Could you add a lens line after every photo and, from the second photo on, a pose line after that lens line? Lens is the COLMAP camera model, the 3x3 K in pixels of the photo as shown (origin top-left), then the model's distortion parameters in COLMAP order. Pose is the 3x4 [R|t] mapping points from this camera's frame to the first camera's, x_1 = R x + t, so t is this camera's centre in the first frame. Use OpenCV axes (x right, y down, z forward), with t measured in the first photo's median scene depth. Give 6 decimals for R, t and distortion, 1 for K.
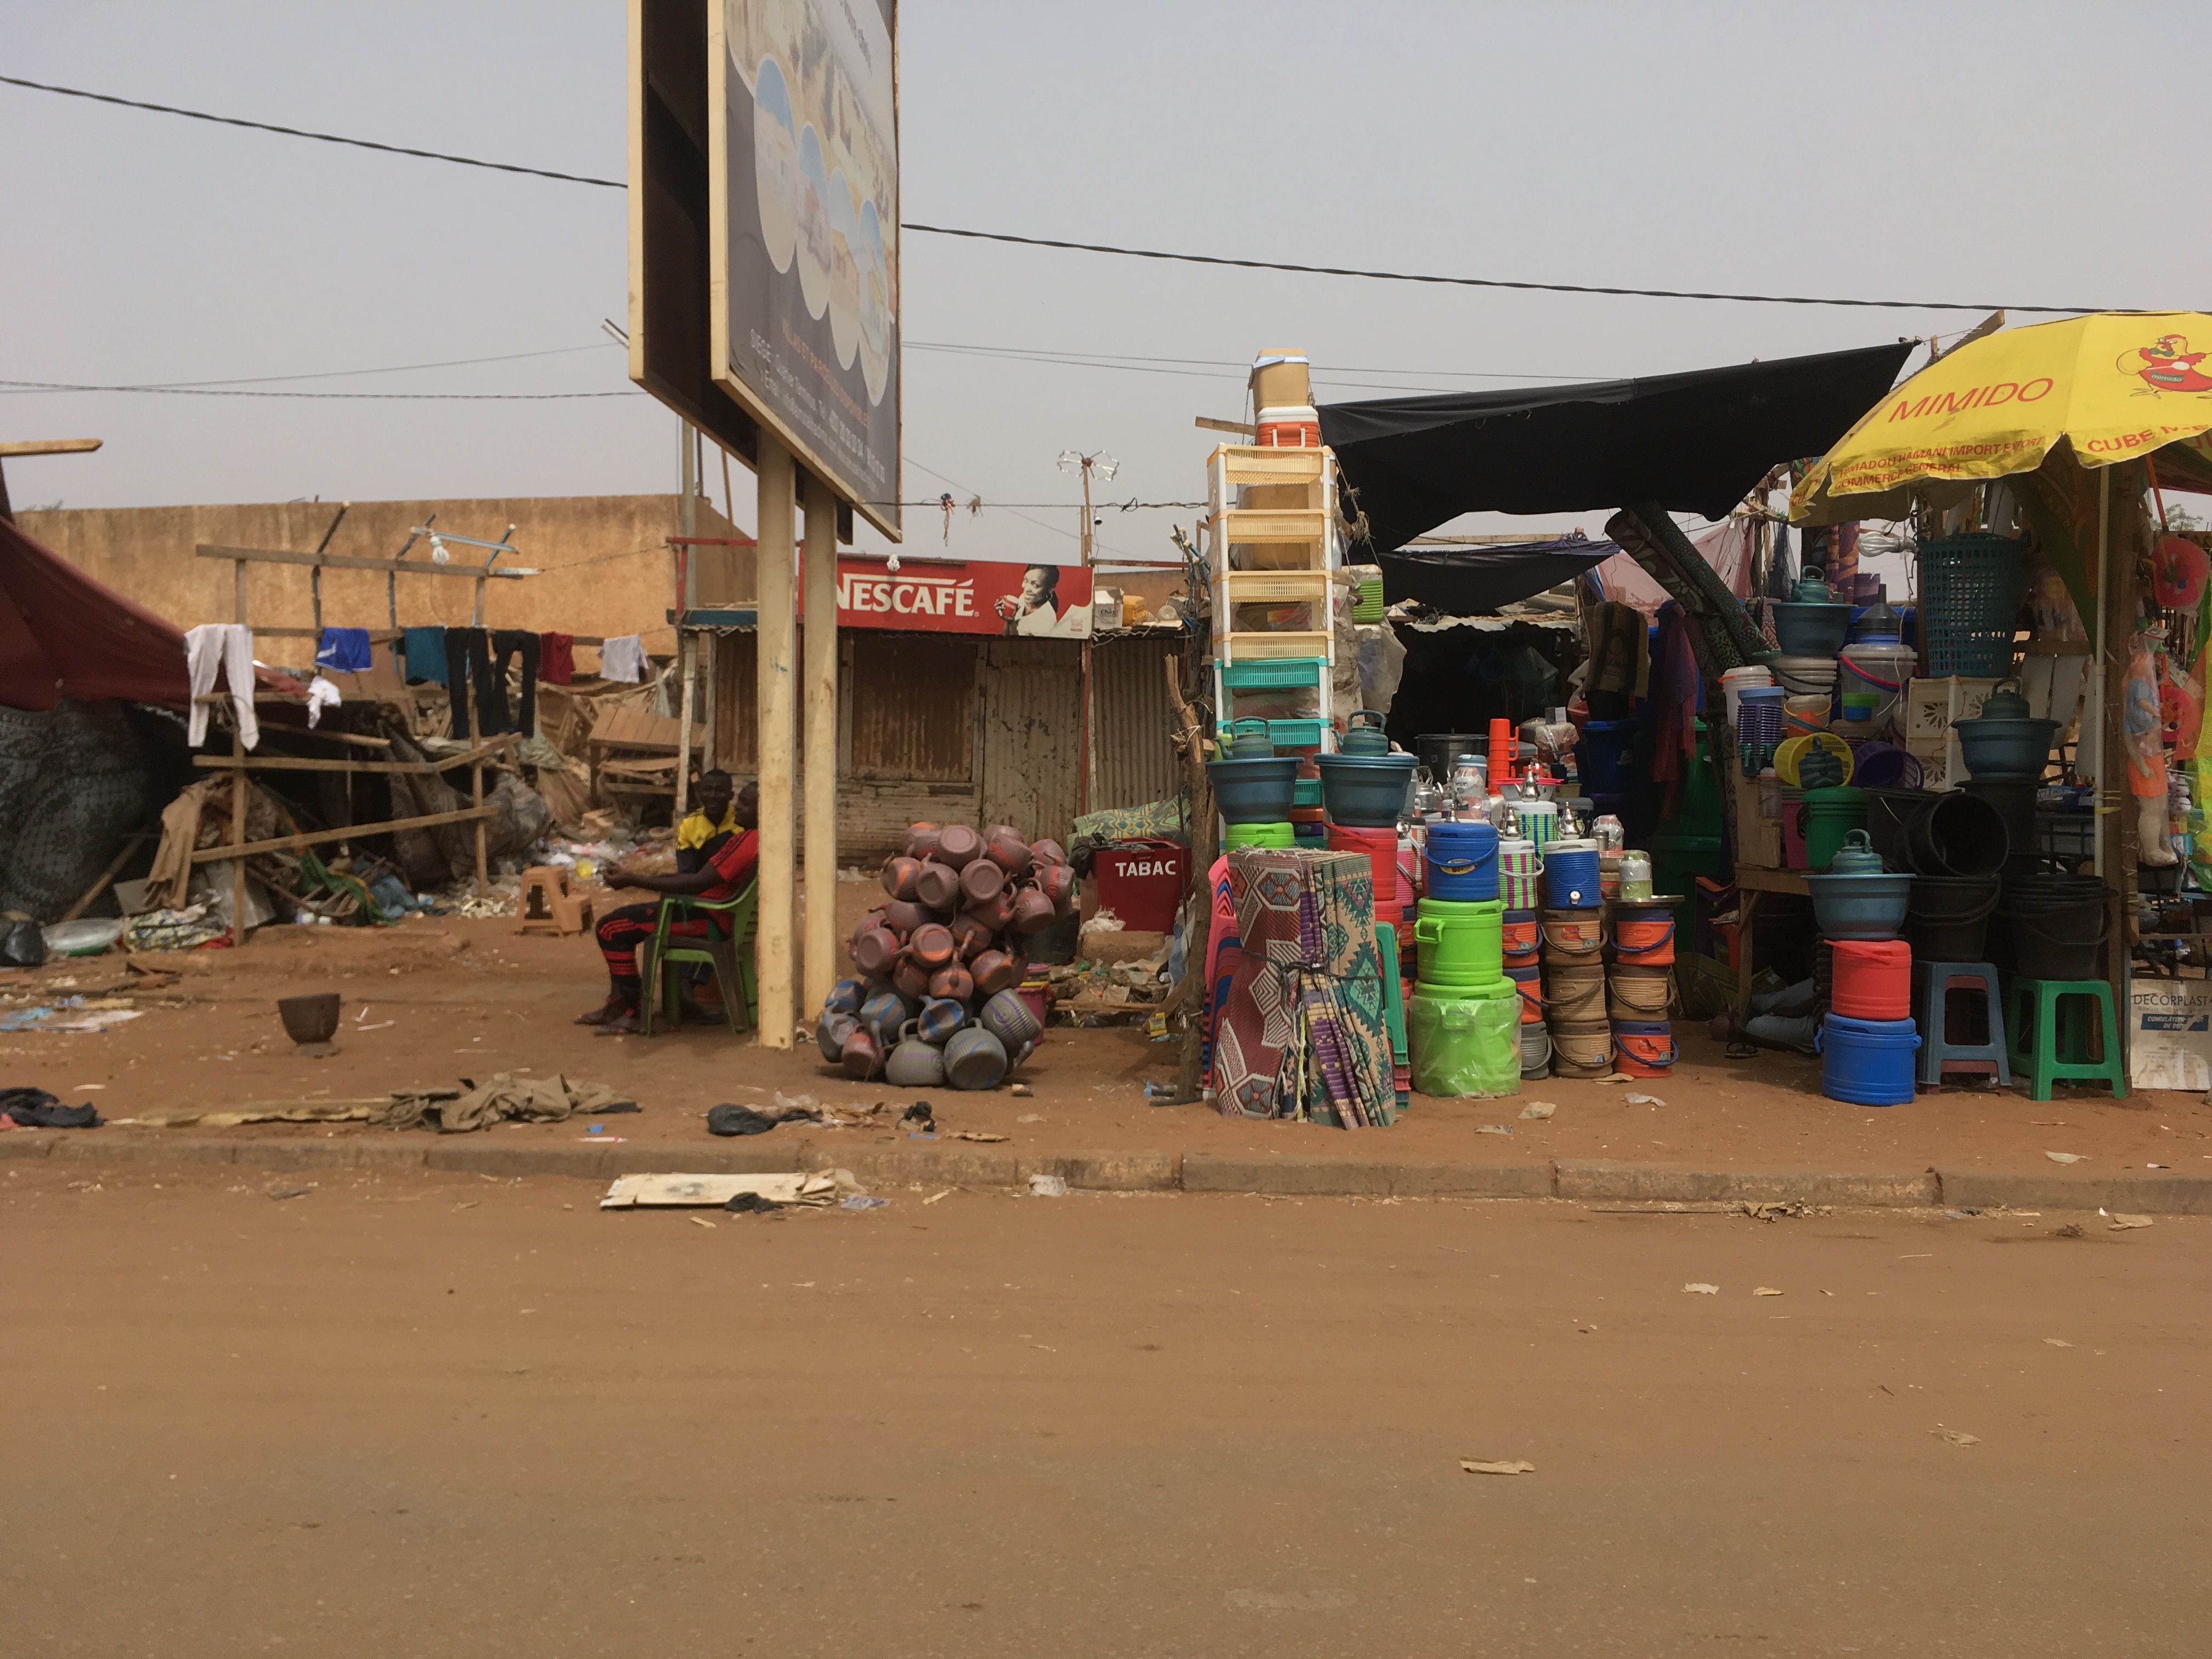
lens RADIAL K [[1870.8, 0, 1106.8], [0, 1870.8, 818.5], [0, 0, 1]] dist [0.067794, -0.084072]
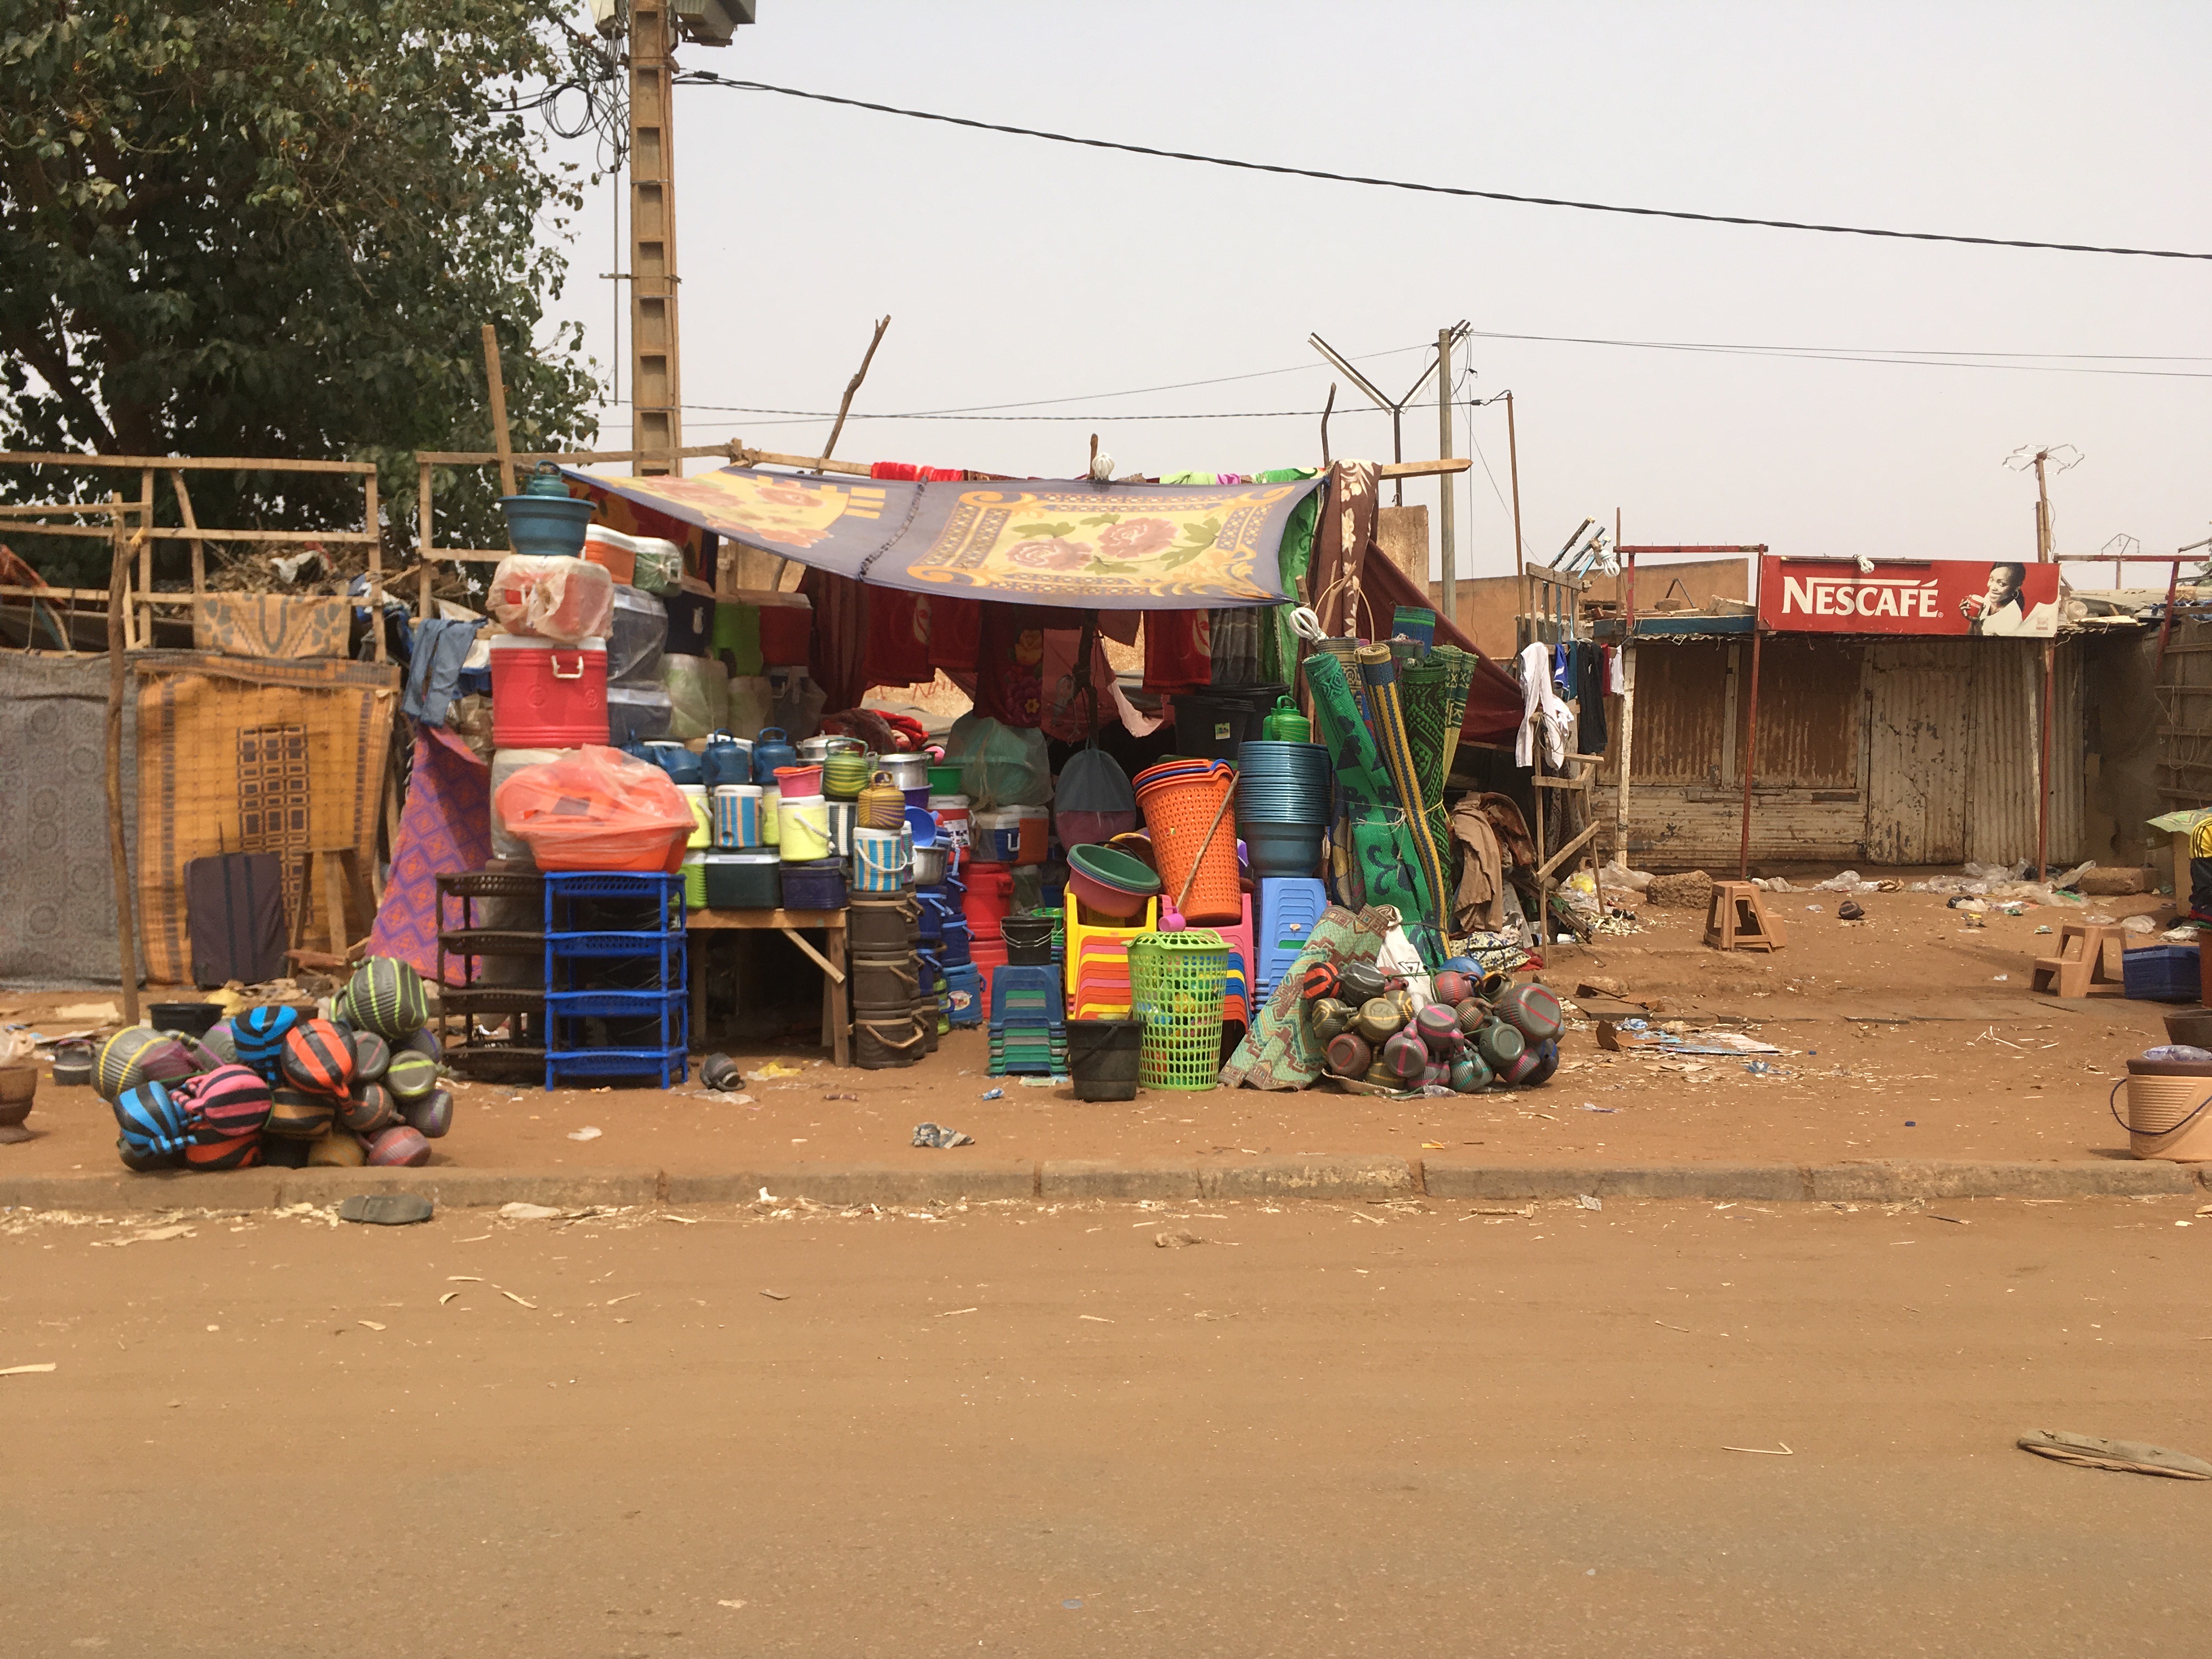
lens RADIAL K [[1870.8, 0, 1105.4], [0, 1870.8, 830.7], [0, 0, 1]] dist [0.067794, -0.084072]
pose [[0.999581, -0.022935, -0.017645, -0.488704], [0.022936, 0.999737, -0.000185, -0.006635], [0.017645, -0.000220, 0.999844, 0.008476]]
